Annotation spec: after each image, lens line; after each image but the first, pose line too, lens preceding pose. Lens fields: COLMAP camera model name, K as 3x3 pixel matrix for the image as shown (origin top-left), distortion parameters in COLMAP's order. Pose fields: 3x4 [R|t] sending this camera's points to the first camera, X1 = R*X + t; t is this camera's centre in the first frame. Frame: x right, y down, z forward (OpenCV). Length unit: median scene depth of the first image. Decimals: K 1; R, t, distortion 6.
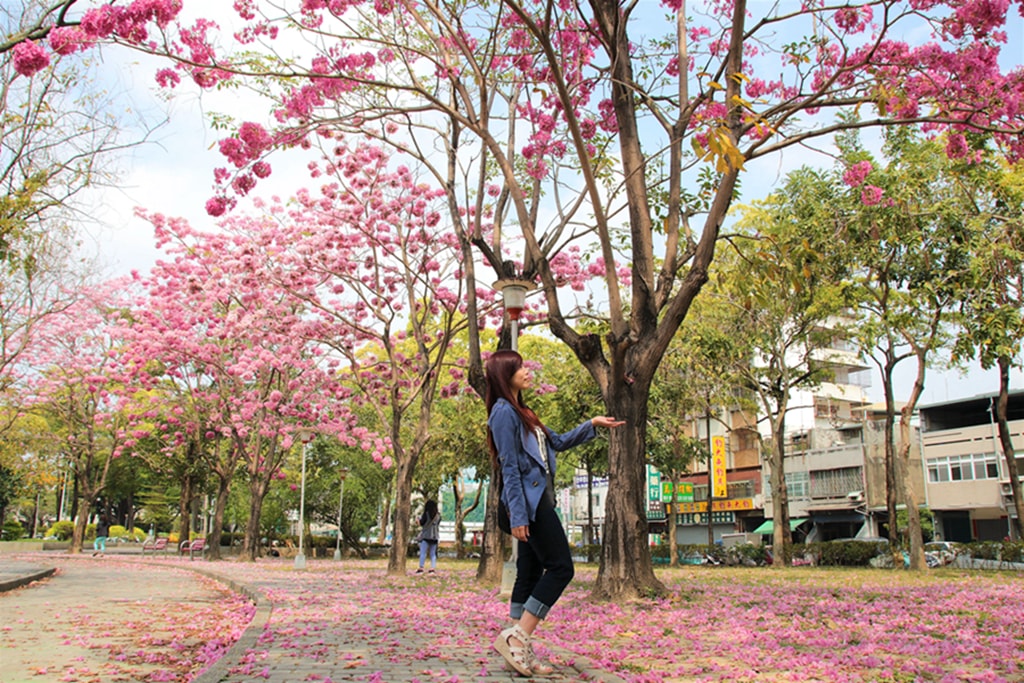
lens RADIAL K [[869.0, 0, 499.2], [0, 869.0, 349.8], [0, 0, 1]] dist [-0.136257, 0.142805]
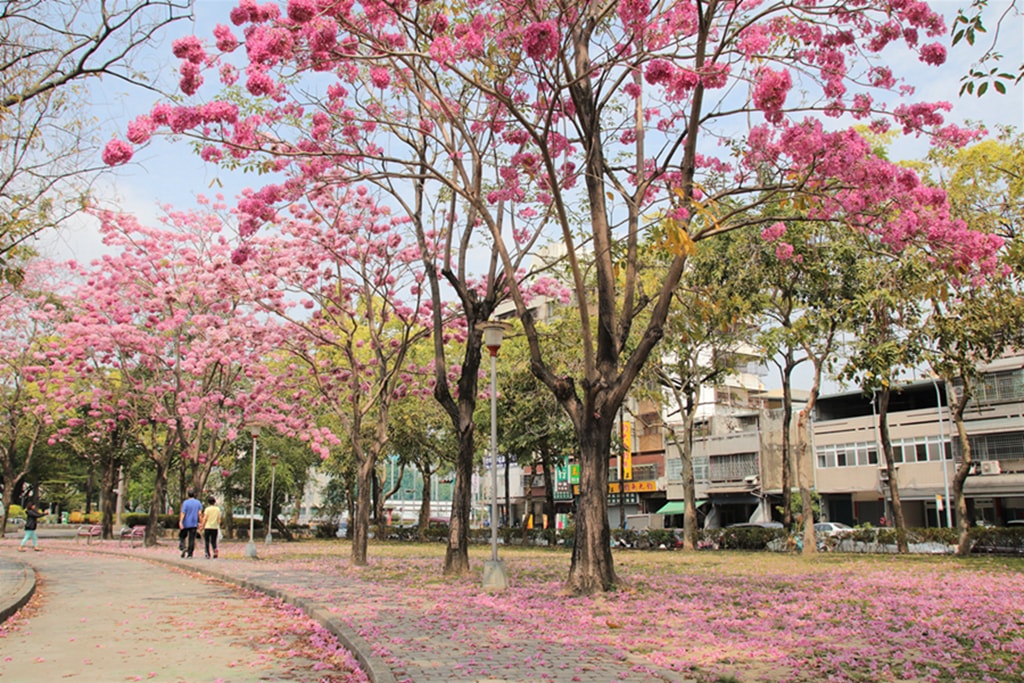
lens RADIAL K [[869.3, 0, 503.4], [0, 869.3, 347.2], [0, 0, 1]] dist [-0.136268, 0.144680]
pose [[0.992994, 0.017829, 0.116809, -0.075841], [-0.020754, 0.999499, 0.023876, -0.052746], [-0.116325, -0.026133, 0.992867, -0.122505]]
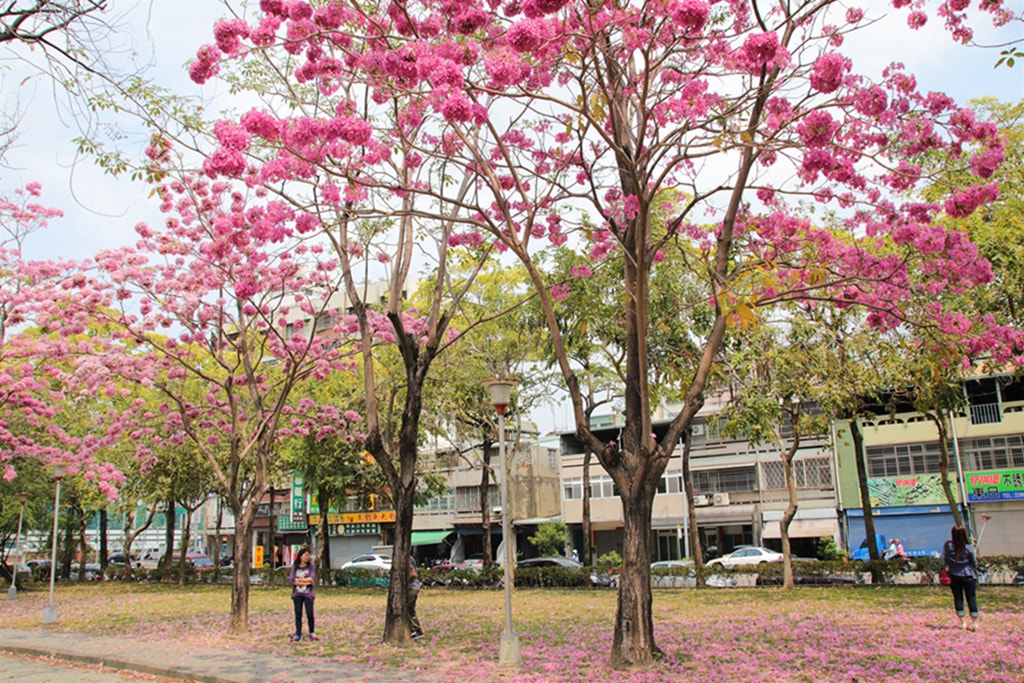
lens RADIAL K [[869.3, 0, 512.4], [0, 869.3, 350.2], [0, 0, 1]] dist [-0.136268, 0.144680]
pose [[0.885729, 0.067750, 0.459232, -0.344247], [-0.068611, 0.997533, -0.014835, -0.071517], [-0.459104, -0.018368, 0.888193, 0.004675]]
